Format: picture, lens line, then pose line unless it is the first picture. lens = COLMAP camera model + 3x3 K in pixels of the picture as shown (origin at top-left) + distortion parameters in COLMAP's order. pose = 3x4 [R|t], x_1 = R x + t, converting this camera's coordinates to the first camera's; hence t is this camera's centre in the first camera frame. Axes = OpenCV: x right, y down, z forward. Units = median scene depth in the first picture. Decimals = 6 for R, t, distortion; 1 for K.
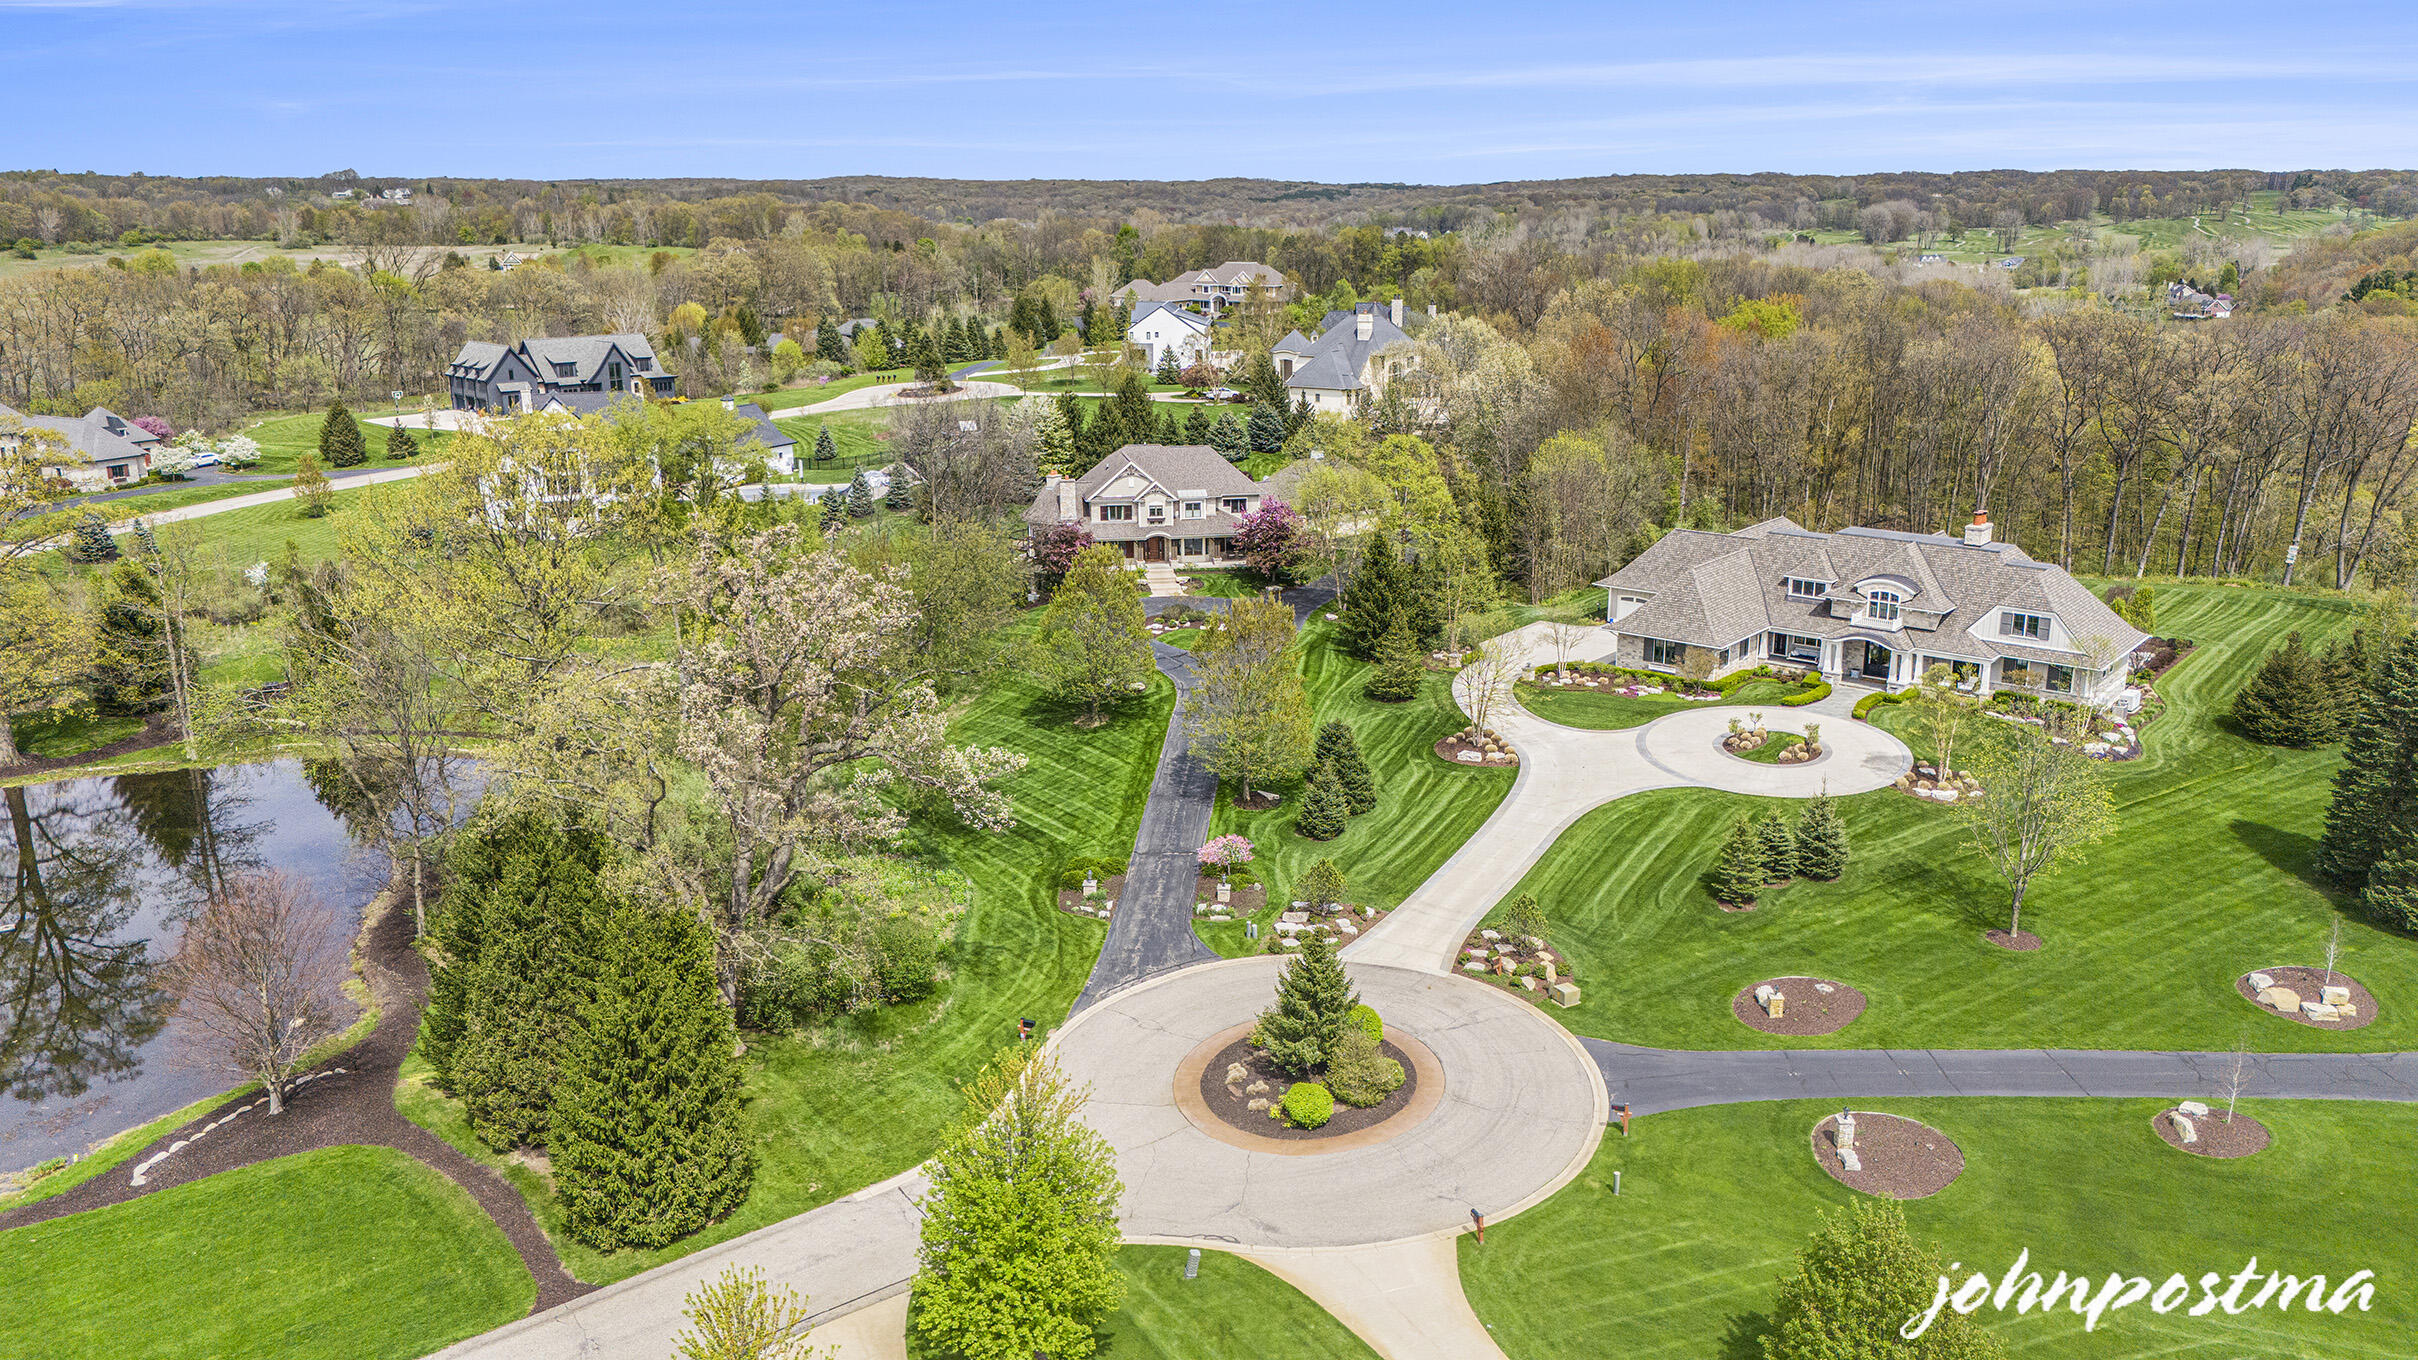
lens RADIAL K [[1751.1, 0, 1213.0], [0, 1751.1, 659.1], [0, 0, 1]] dist [0.103990, -0.155875]
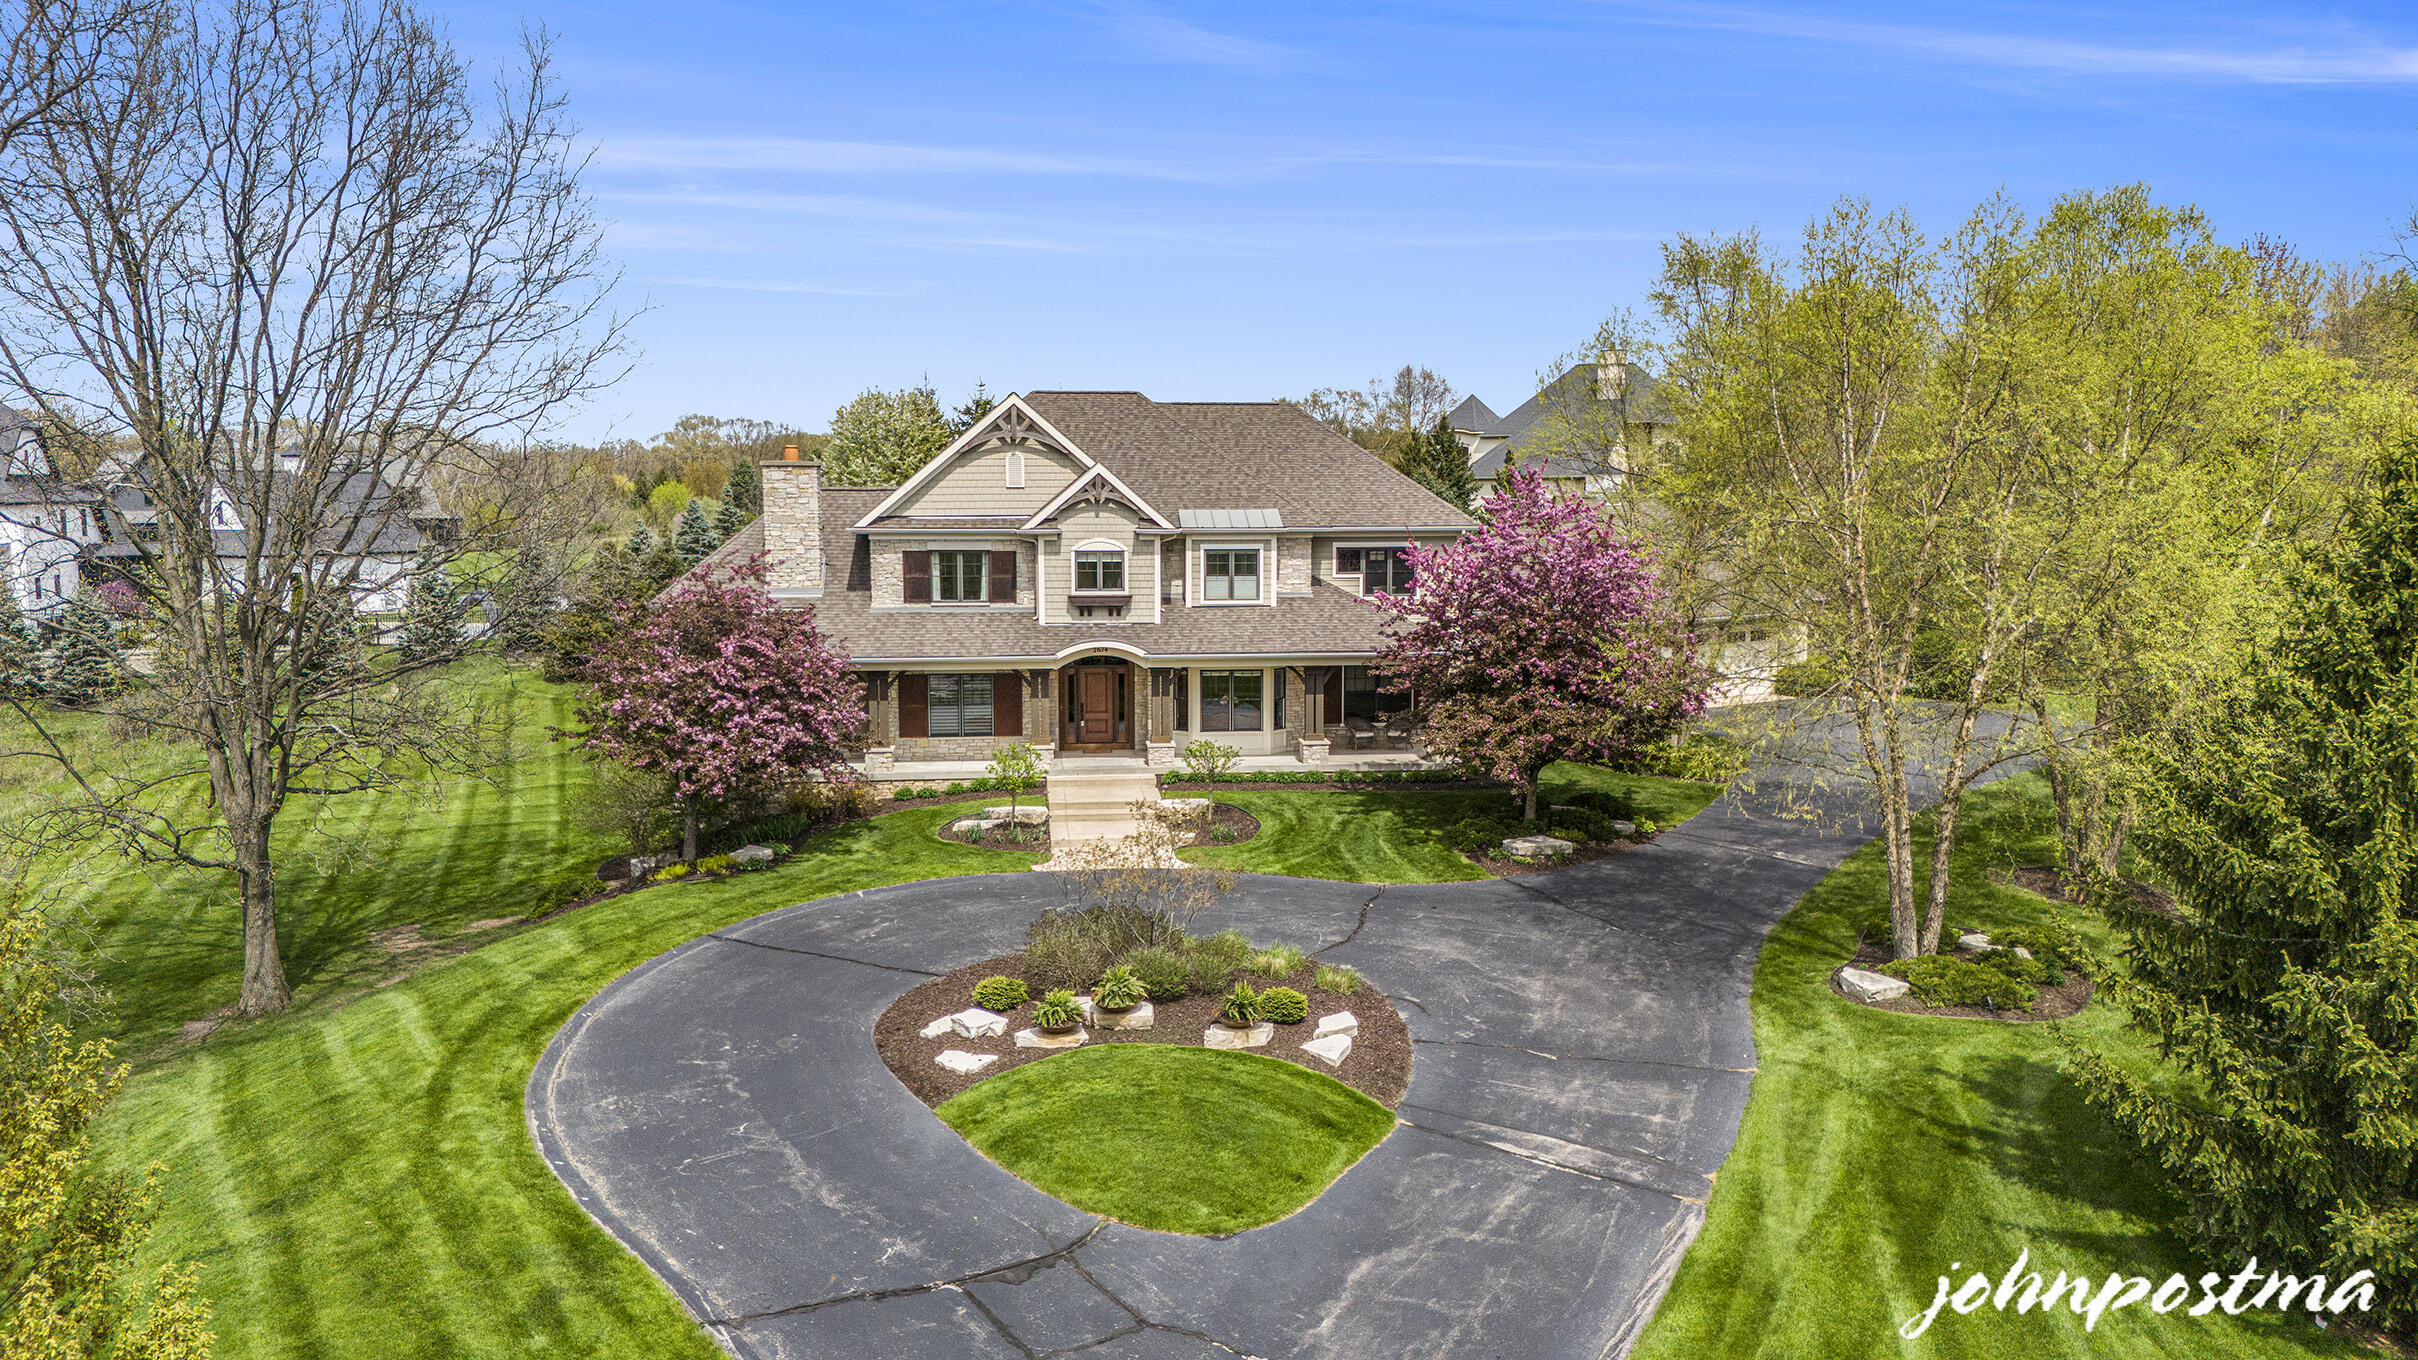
lens RADIAL K [[1751.1, 0, 1213.0], [0, 1751.1, 659.1], [0, 0, 1]] dist [0.103990, -0.155875]
pose [[0.996929, 0.006847, -0.078014, 0.008289], [-0.018448, 0.988670, -0.148965, -0.028214], [0.076111, 0.149947, 0.985760, 0.721582]]
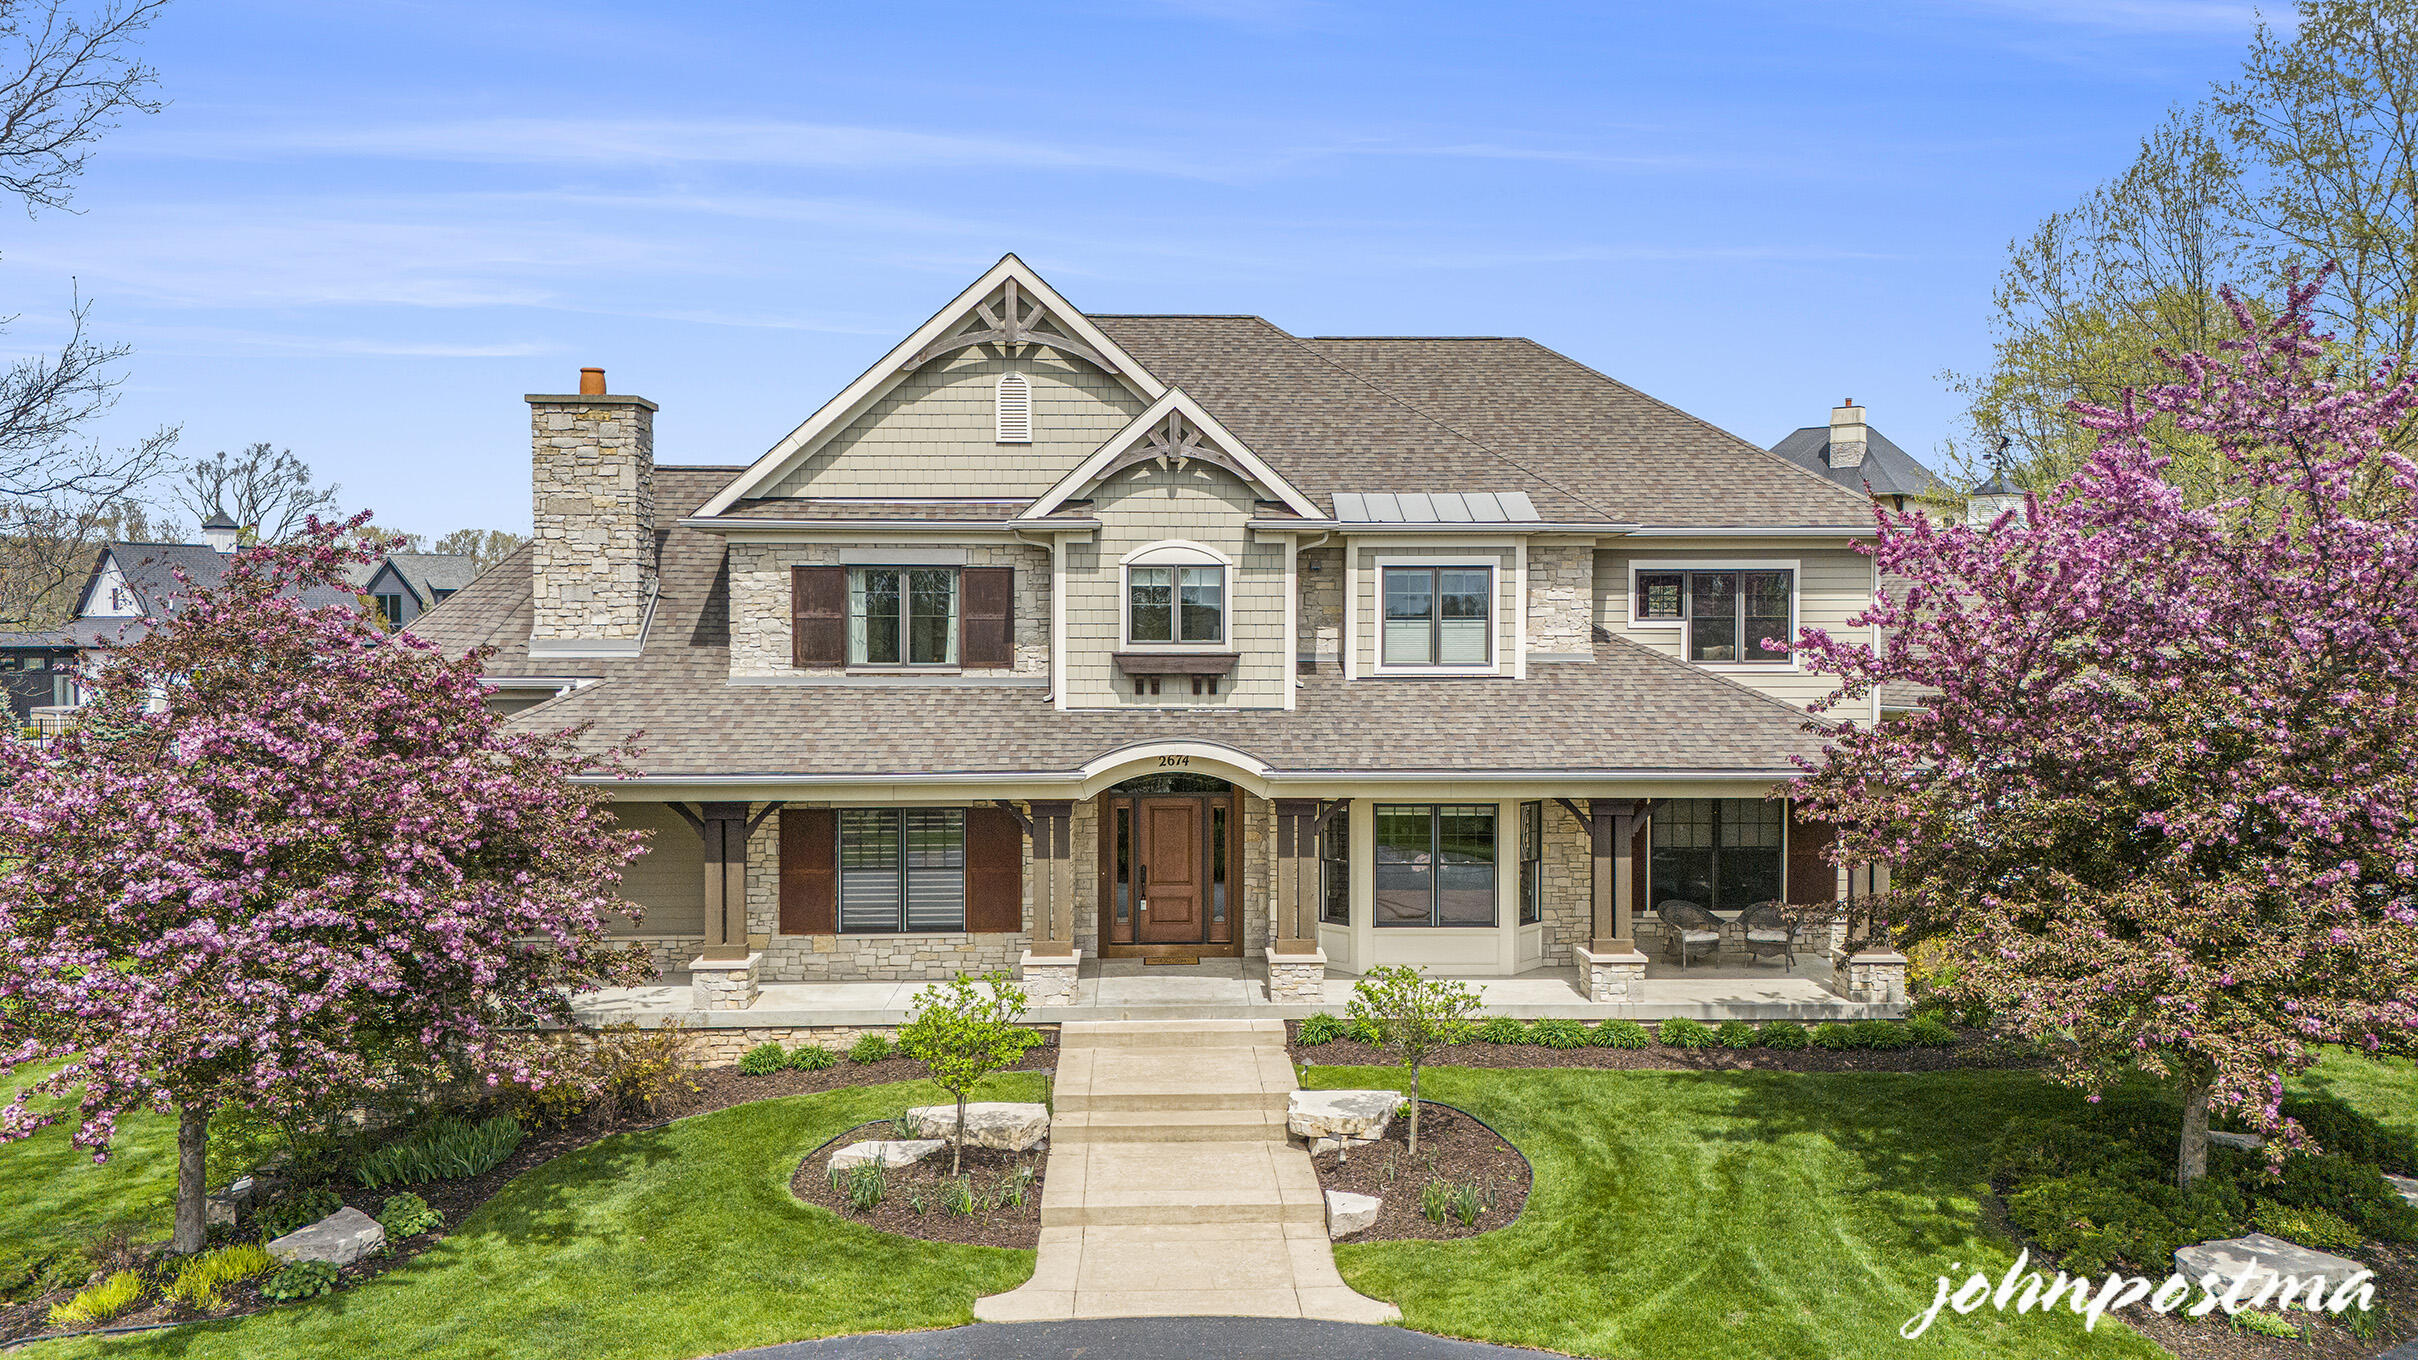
lens RADIAL K [[1751.1, 0, 1213.0], [0, 1751.1, 659.1], [0, 0, 1]] dist [0.103990, -0.155875]
pose [[0.988963, 0.003897, -0.148114, -0.008131], [-0.036561, 0.975160, -0.218462, -0.048934], [0.143583, 0.221466, 0.964540, 0.861813]]
